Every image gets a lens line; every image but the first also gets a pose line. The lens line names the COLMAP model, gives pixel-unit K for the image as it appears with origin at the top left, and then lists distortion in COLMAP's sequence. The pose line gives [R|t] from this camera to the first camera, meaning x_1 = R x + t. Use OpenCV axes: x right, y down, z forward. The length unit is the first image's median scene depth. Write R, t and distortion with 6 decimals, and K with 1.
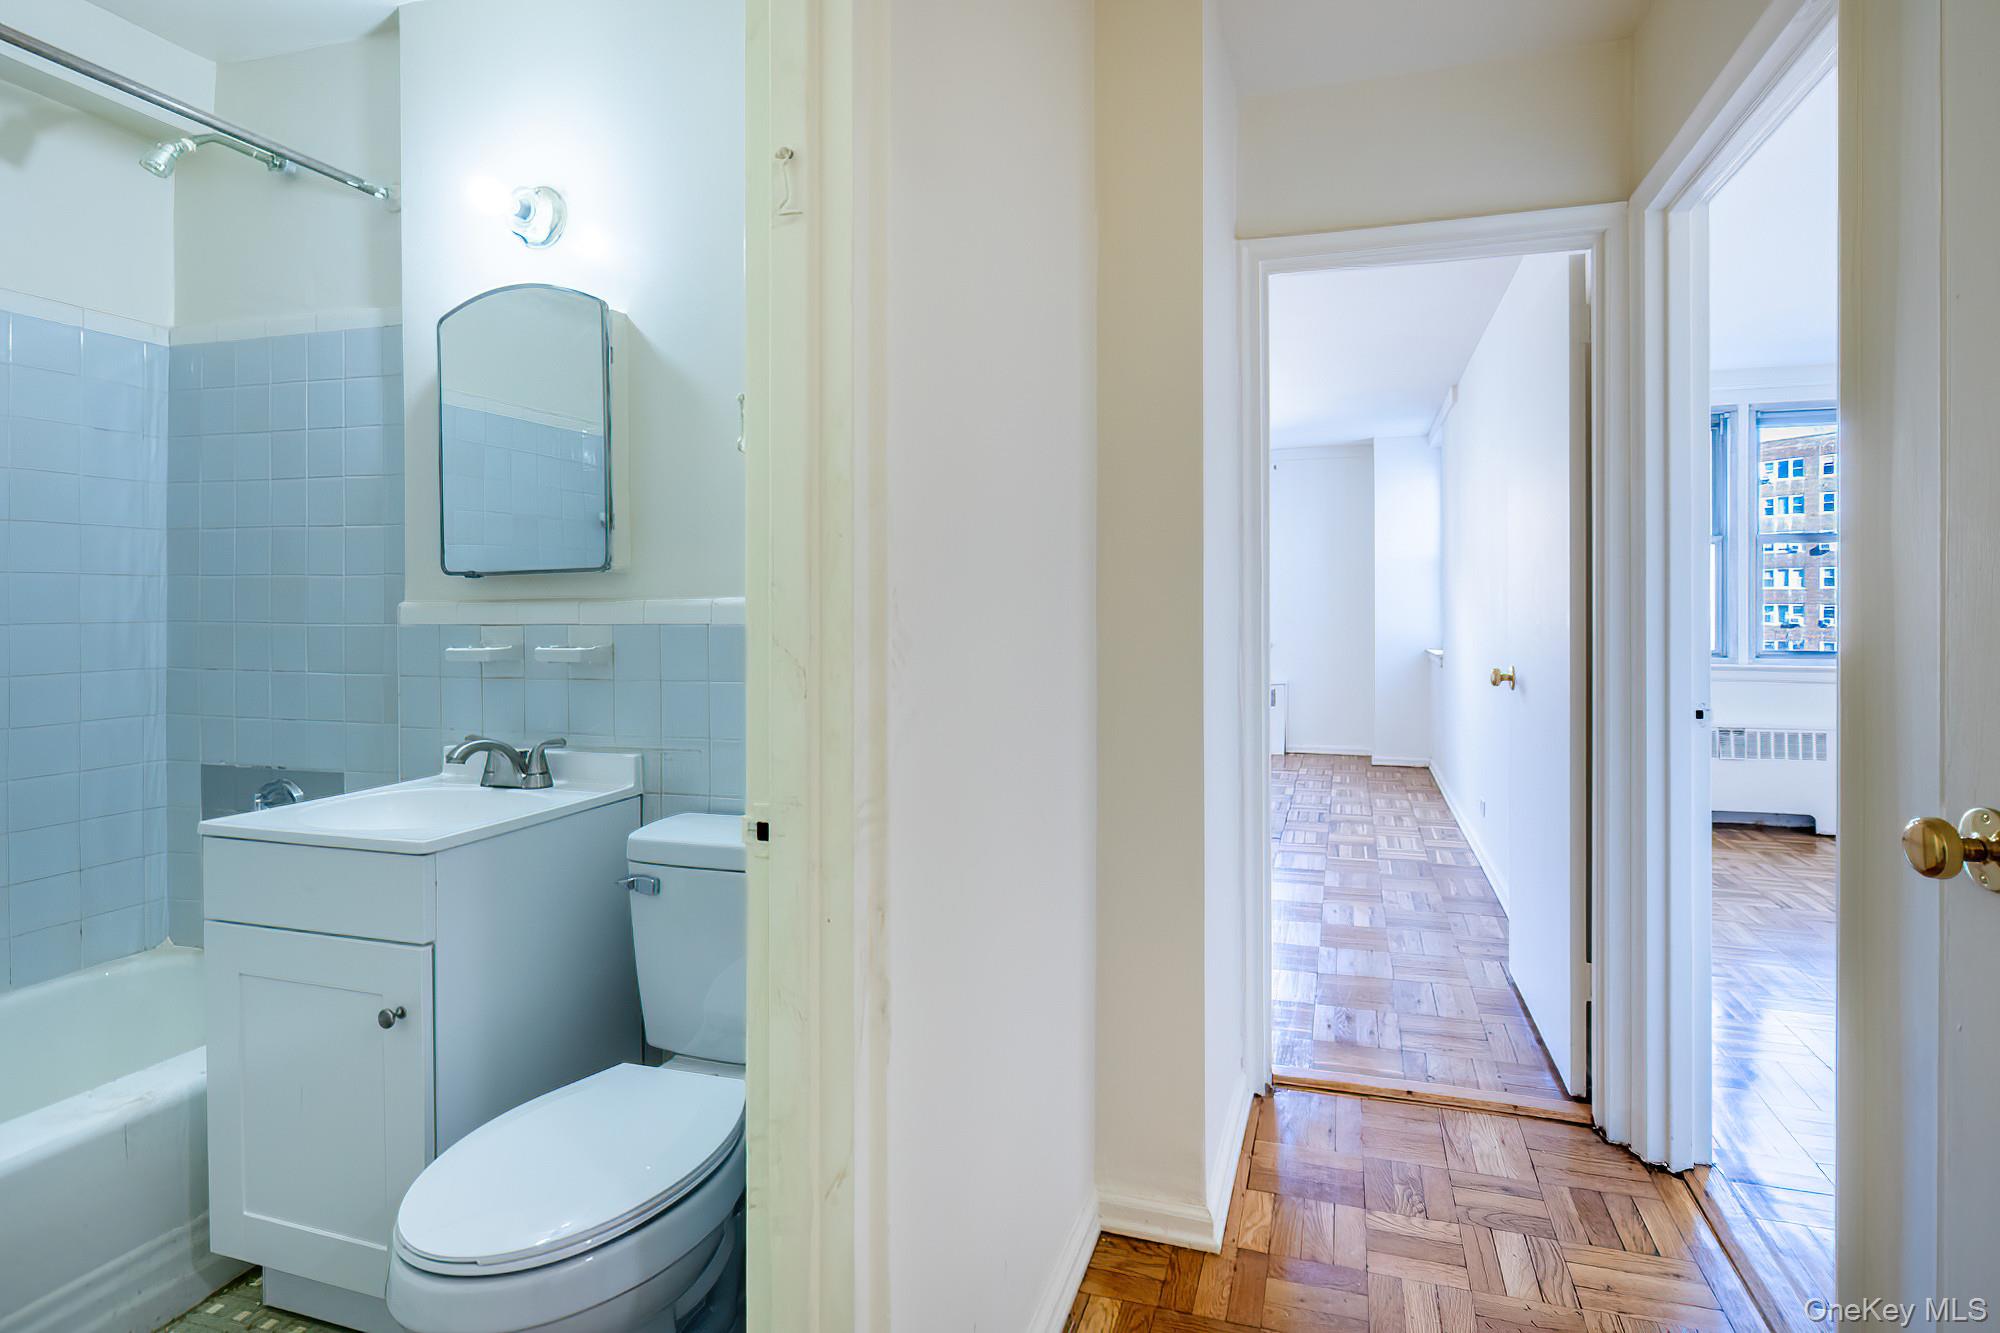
lens RADIAL K [[850.7, 0, 1064.1], [0, 850.7, 607.6], [0, 0, 1]] dist [-0.003713, 0.000904]
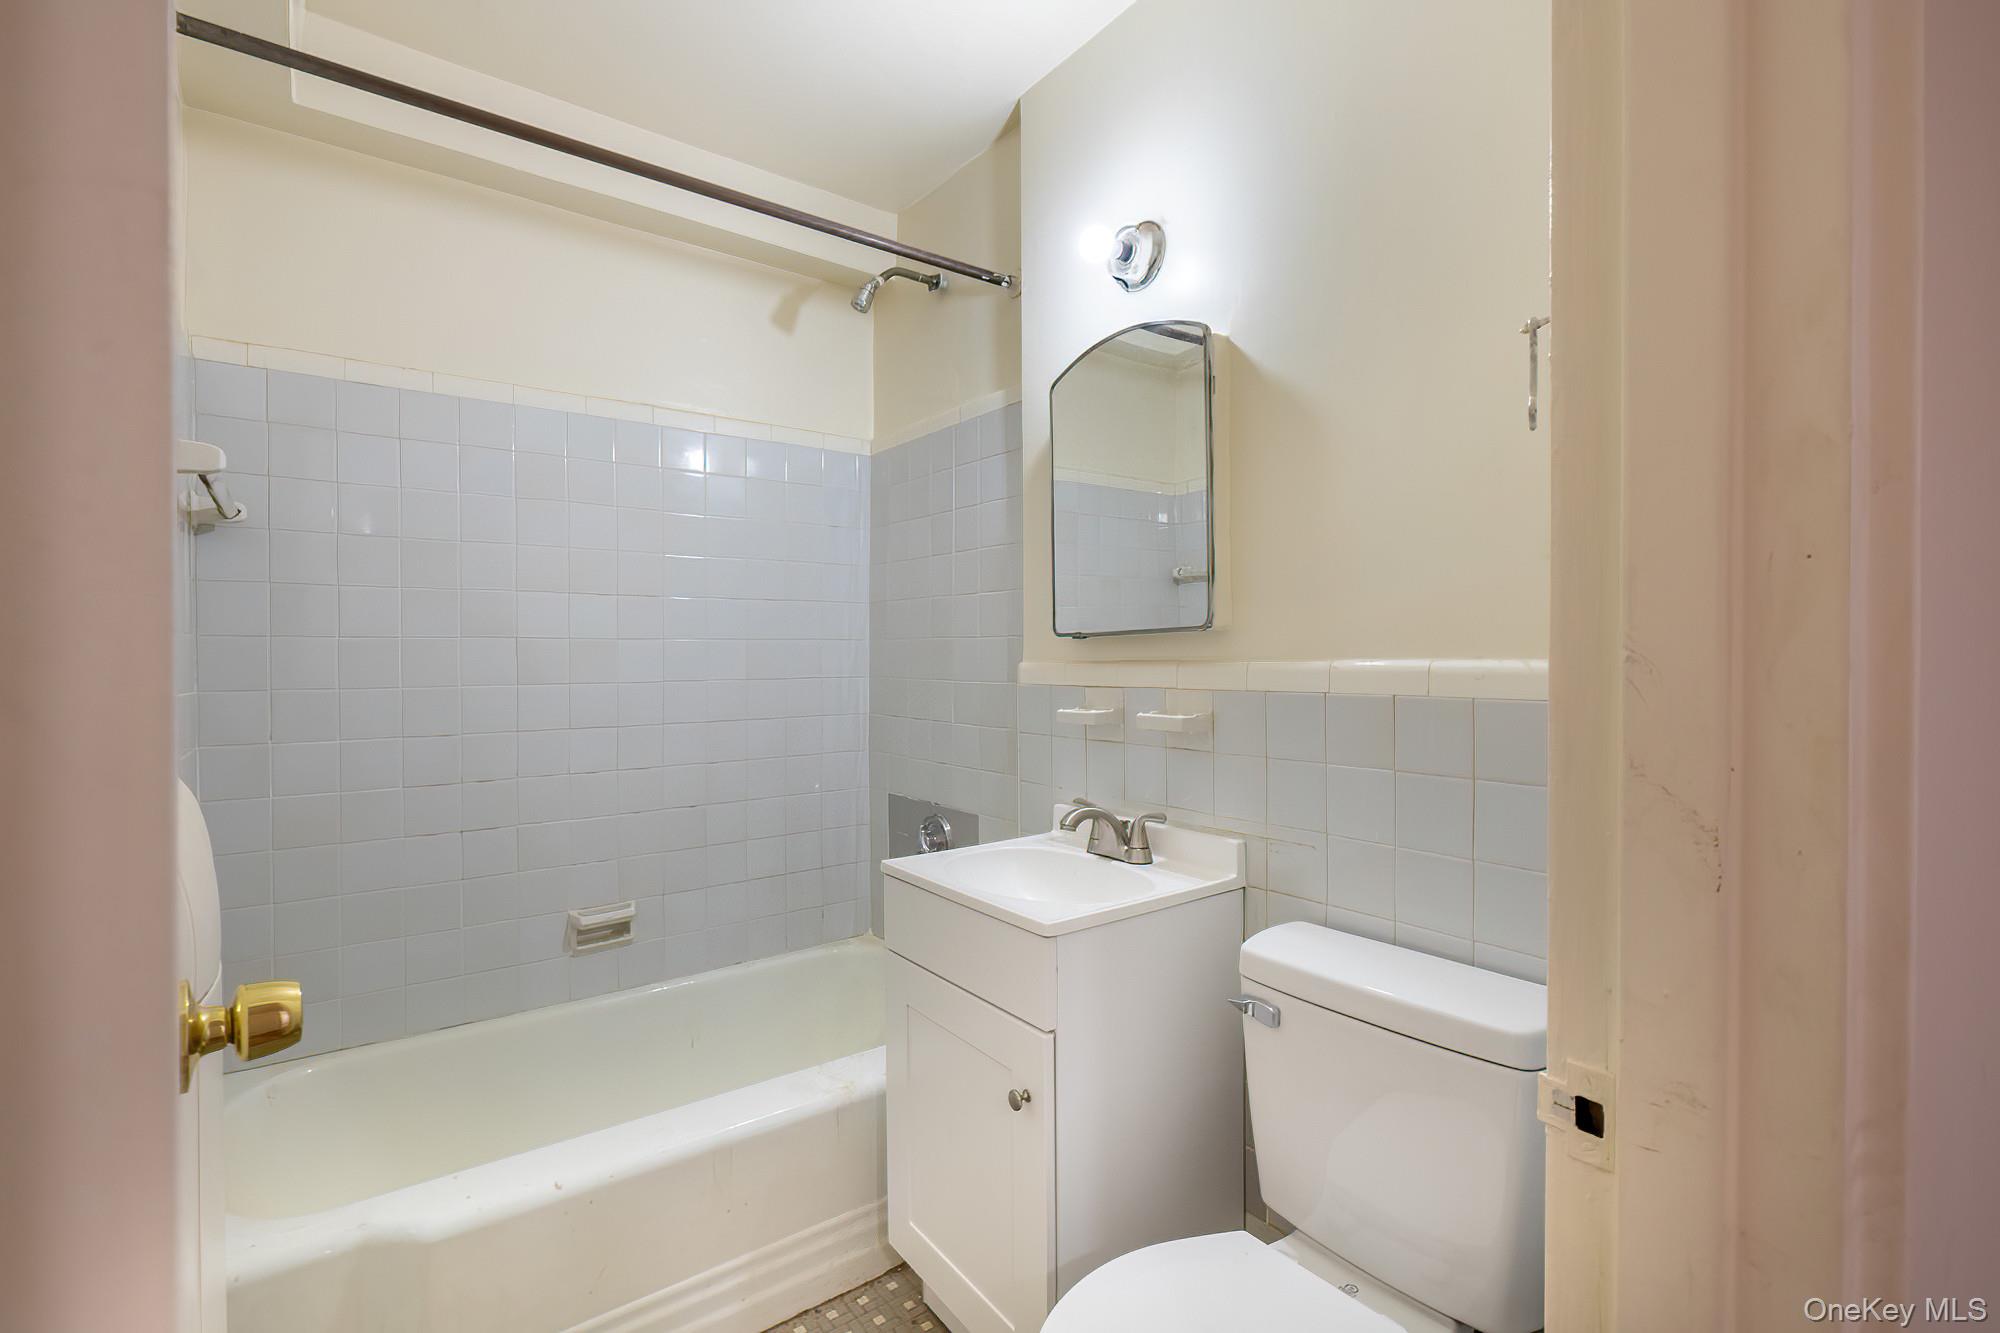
lens RADIAL K [[850.7, 0, 1009.3], [0, 850.7, 663.0], [0, 0, 1]] dist [-0.003713, 0.000904]
pose [[0.788226, 0.004931, -0.615367, -0.153831], [-0.002190, 0.999984, 0.005208, -0.012635], [0.615383, -0.002757, 0.788224, 0.171499]]
